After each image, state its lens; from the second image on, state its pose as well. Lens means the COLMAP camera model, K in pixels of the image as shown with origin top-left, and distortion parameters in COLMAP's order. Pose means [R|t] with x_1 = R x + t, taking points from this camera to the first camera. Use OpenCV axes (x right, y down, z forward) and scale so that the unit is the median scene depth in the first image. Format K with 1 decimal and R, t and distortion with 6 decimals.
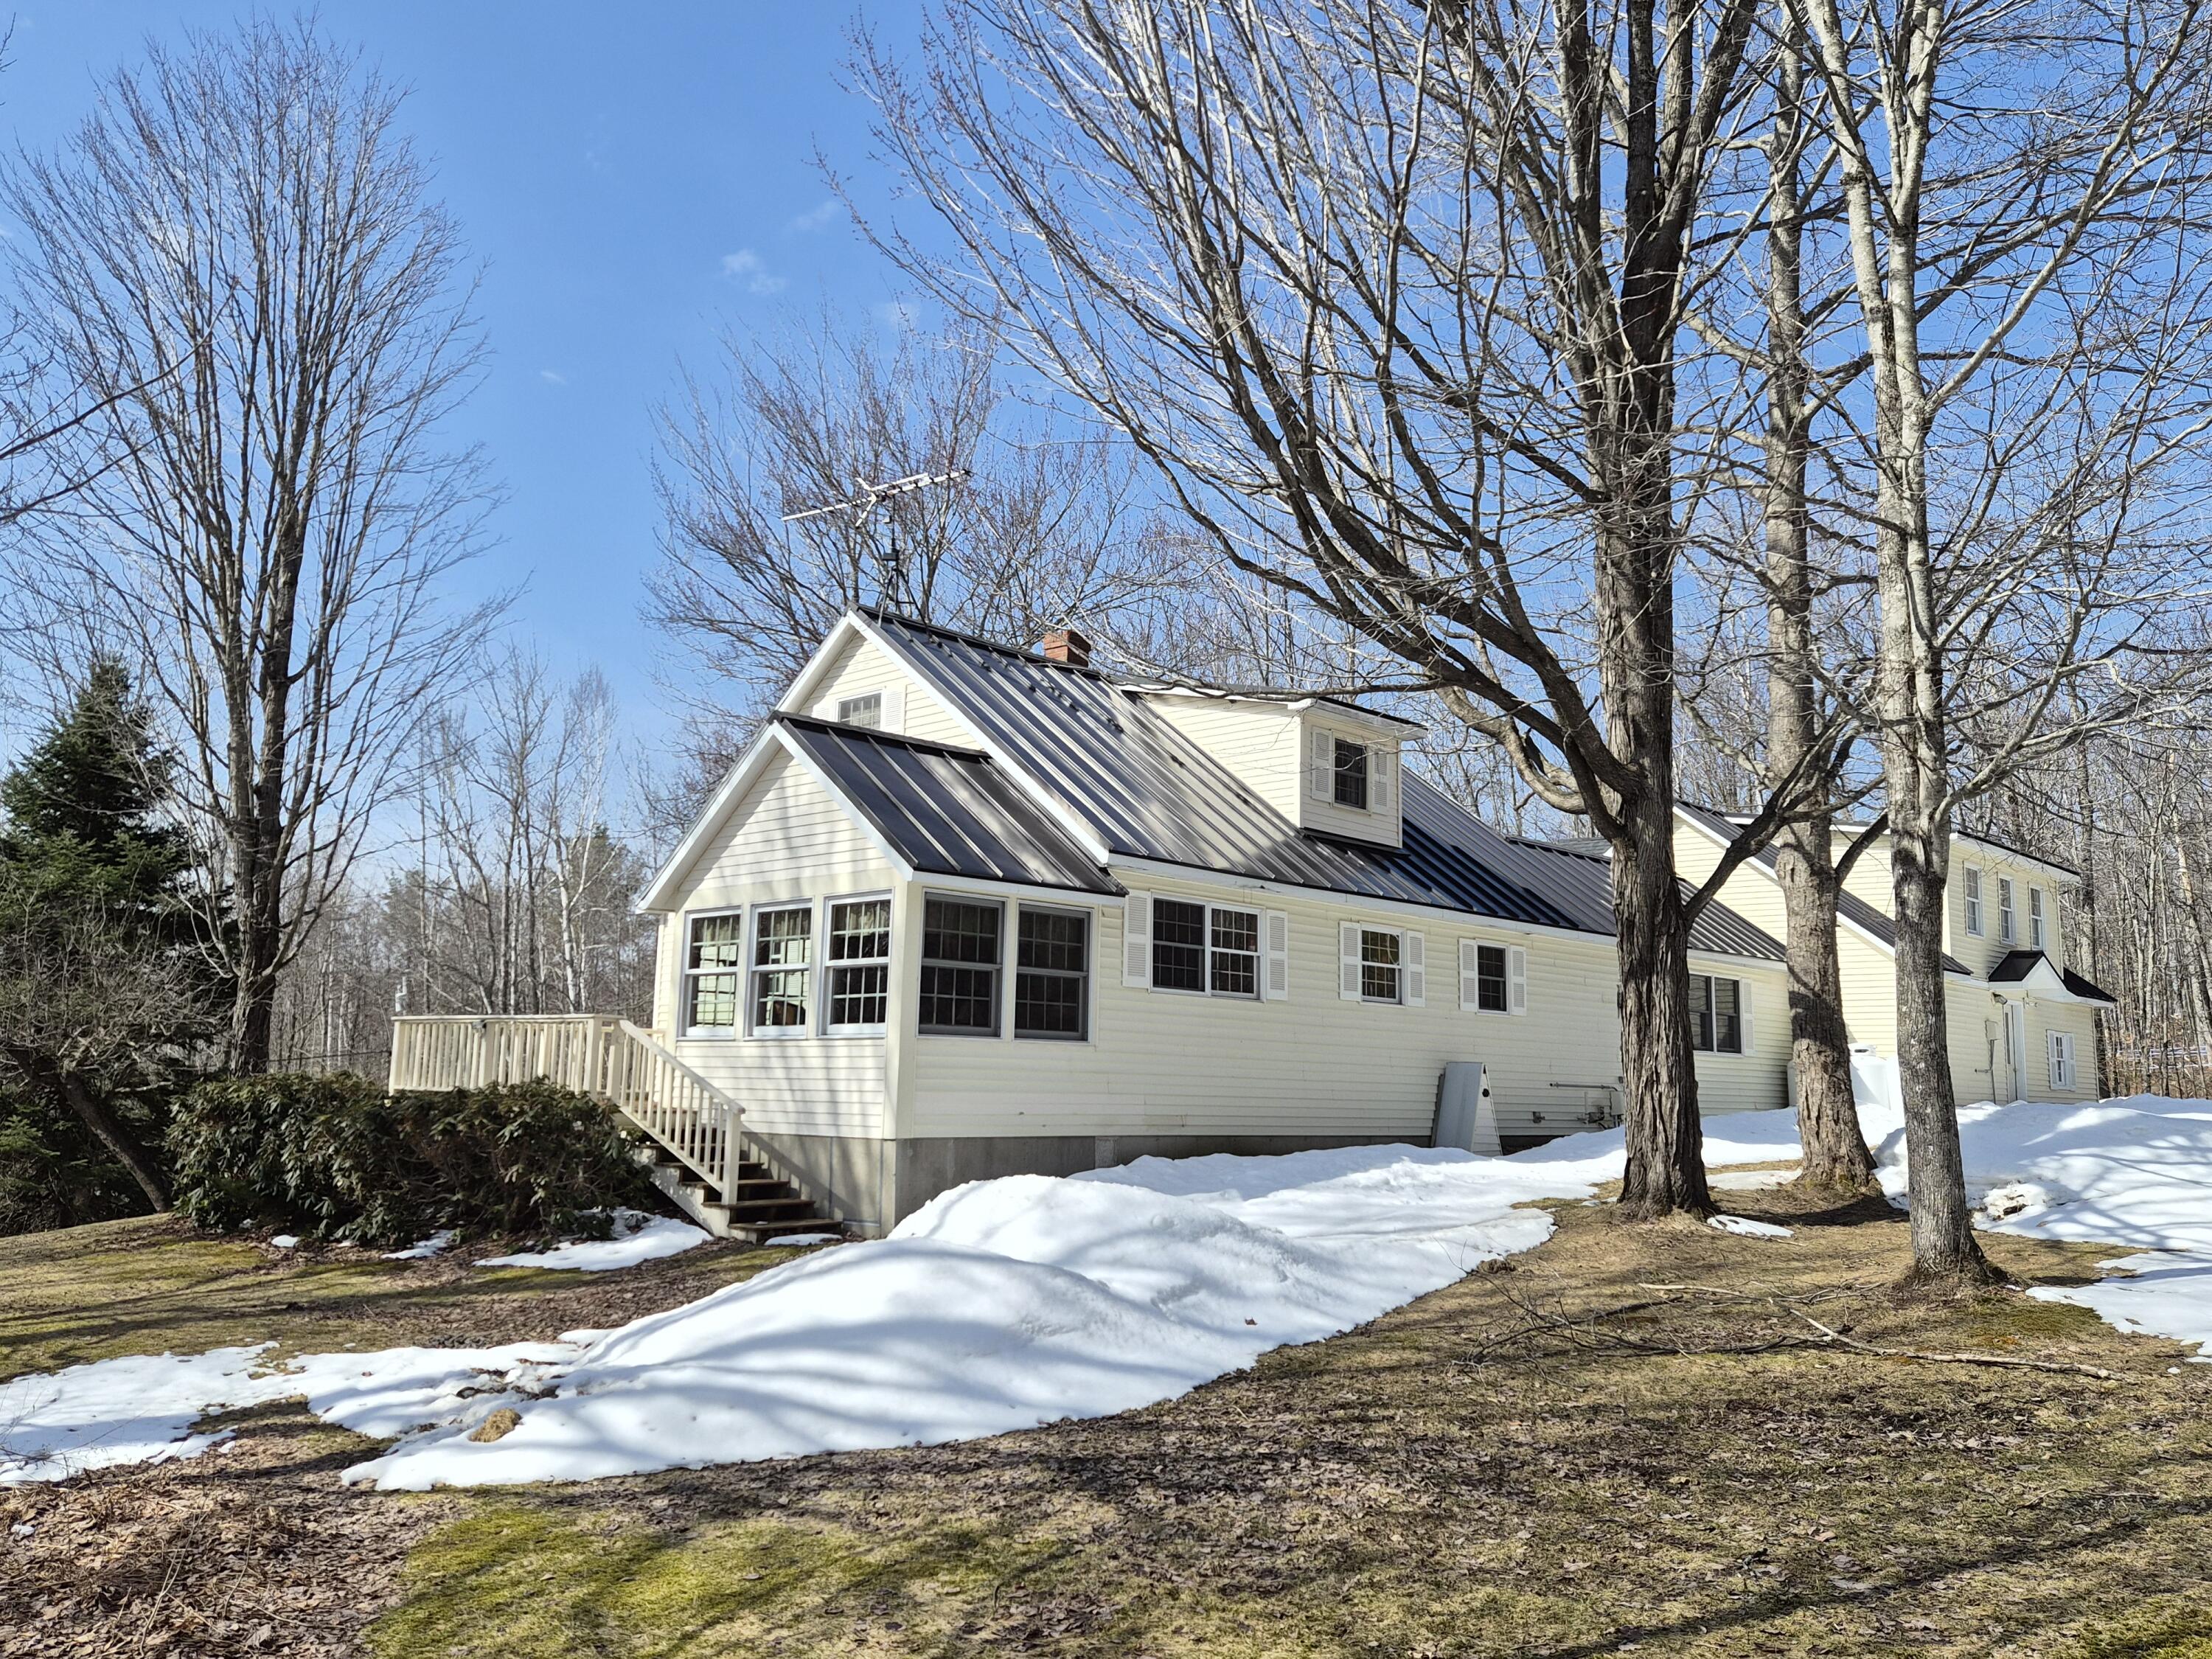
lens RADIAL K [[1758.3, 0, 1106.0], [0, 1758.3, 829.5], [0, 0, 1]] dist [0.072681, -0.002416]
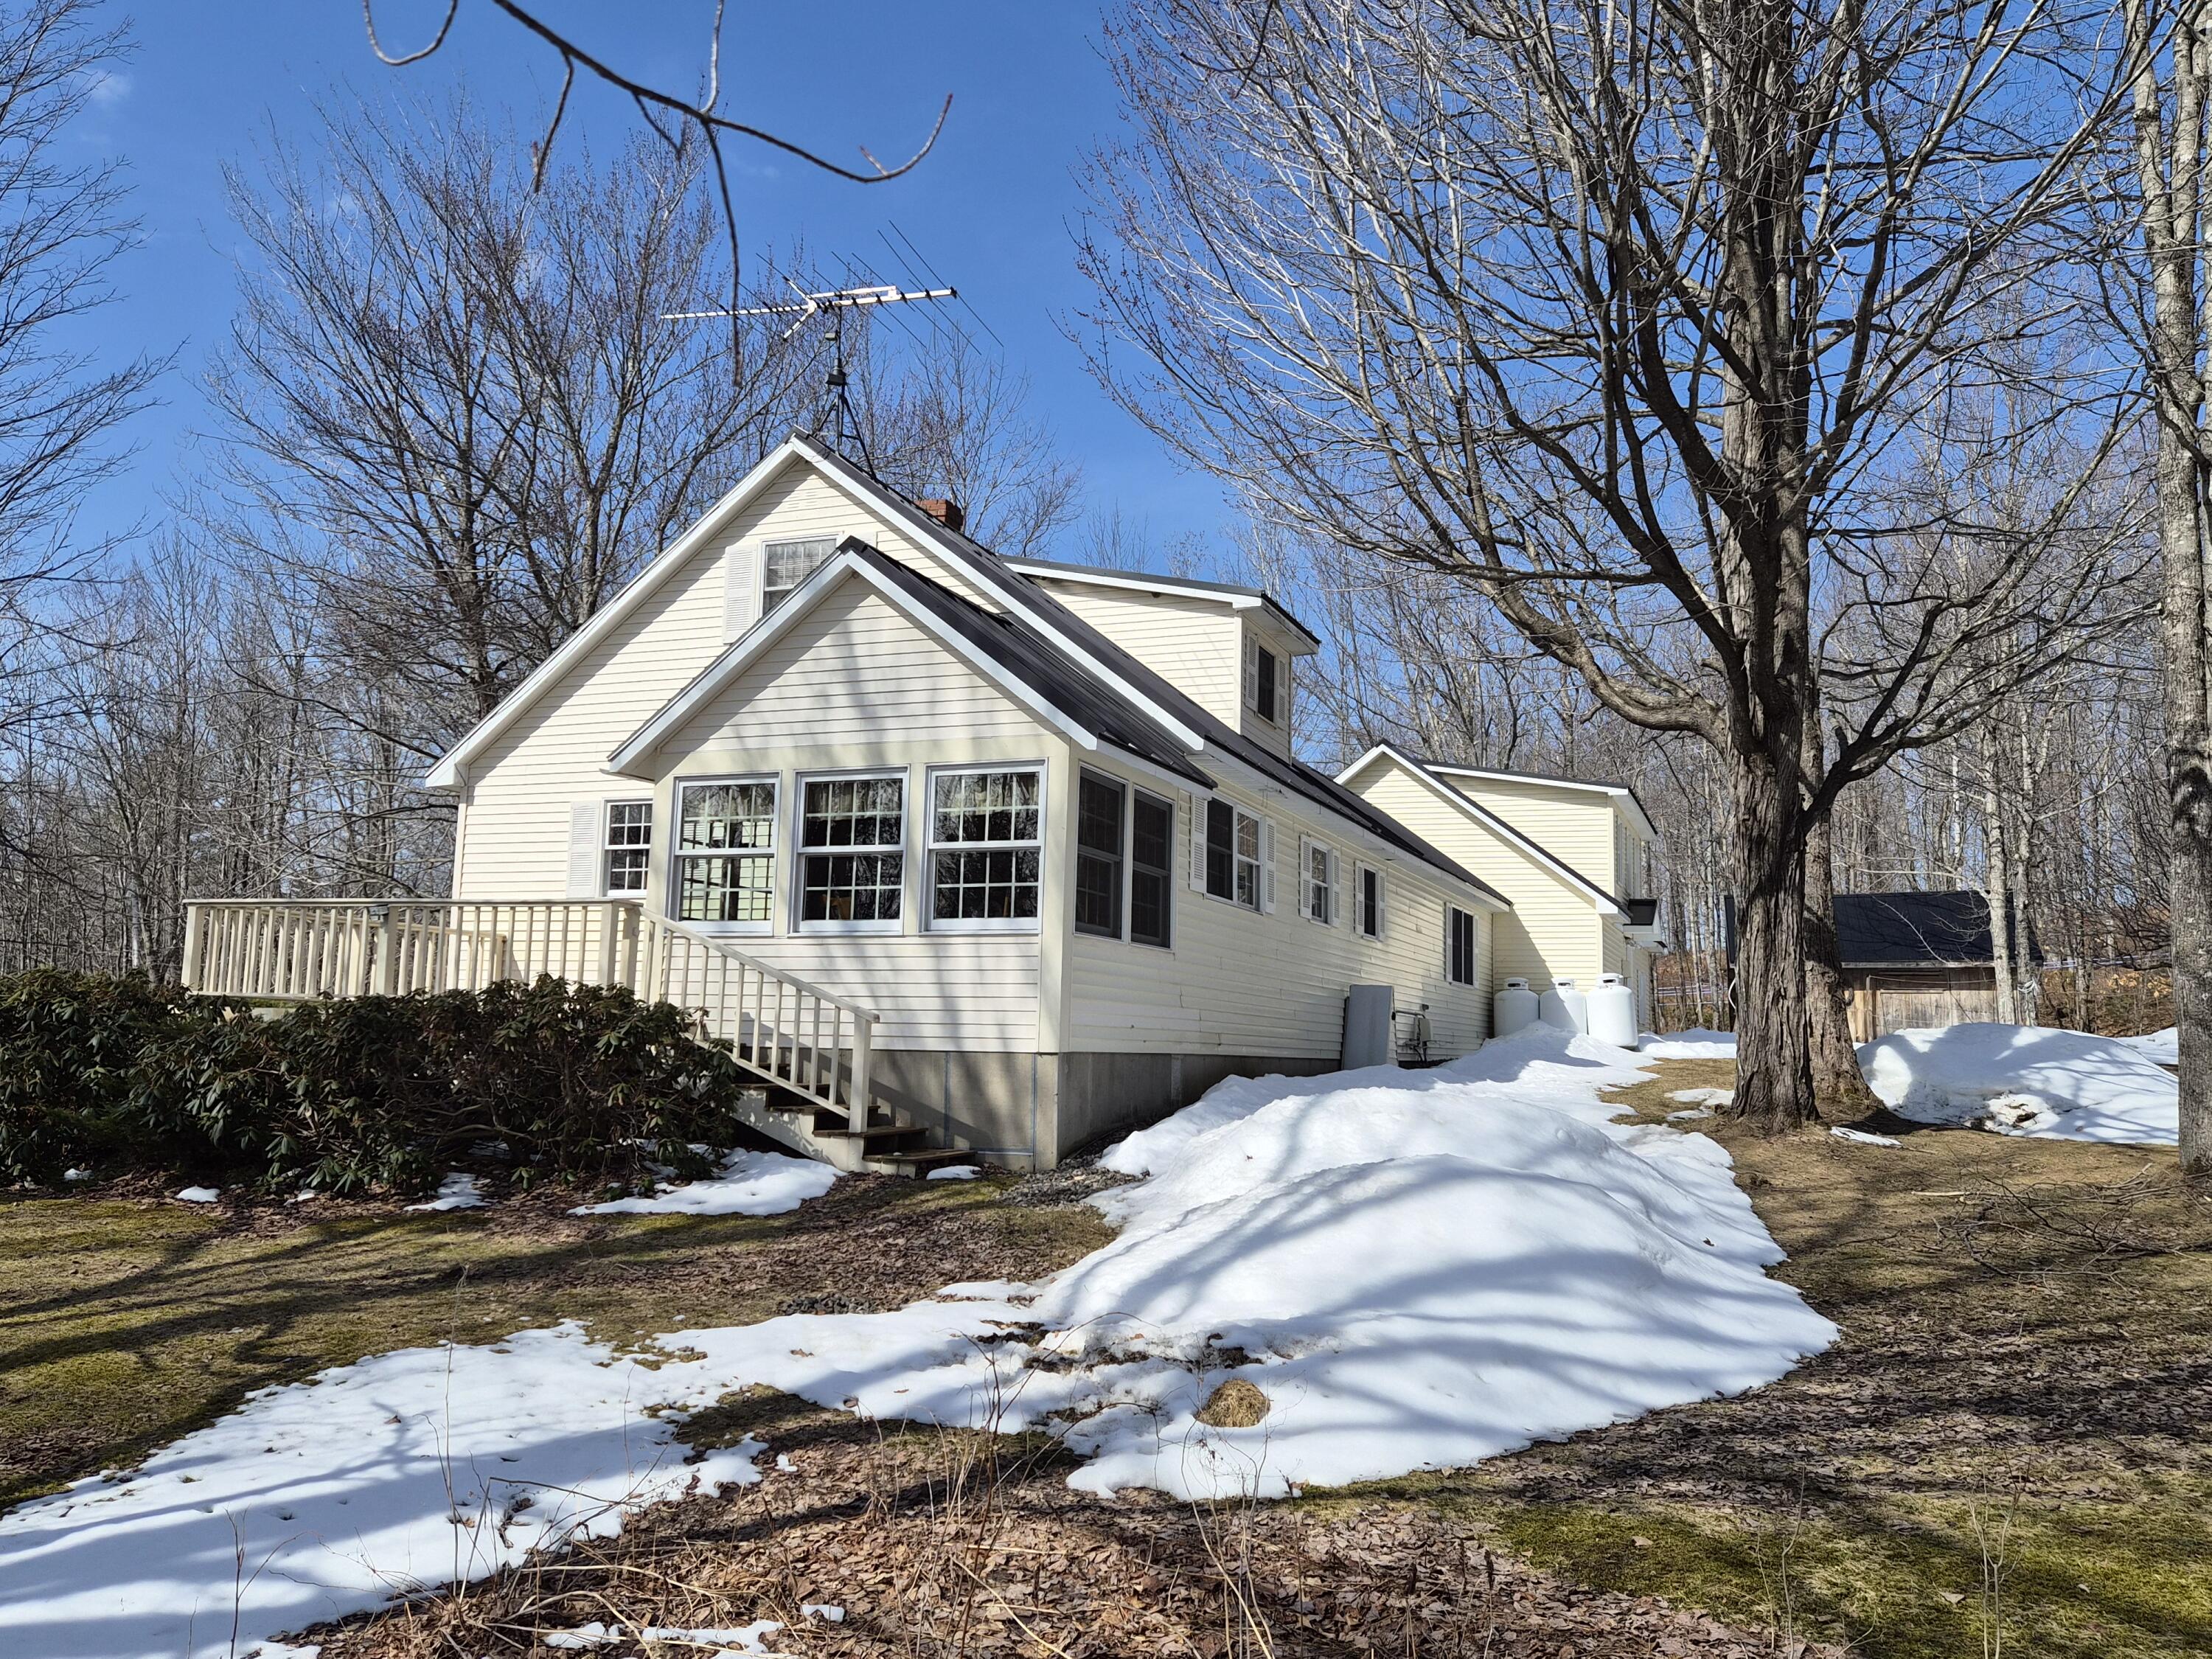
lens RADIAL K [[1758.3, 0, 1106.0], [0, 1758.3, 829.5], [0, 0, 1]] dist [0.072681, -0.002416]
pose [[0.922974, 0.049037, 0.381726, -0.410062], [-0.059349, 0.998120, 0.015280, 0.051881], [-0.380259, -0.036758, 0.924149, 0.205062]]
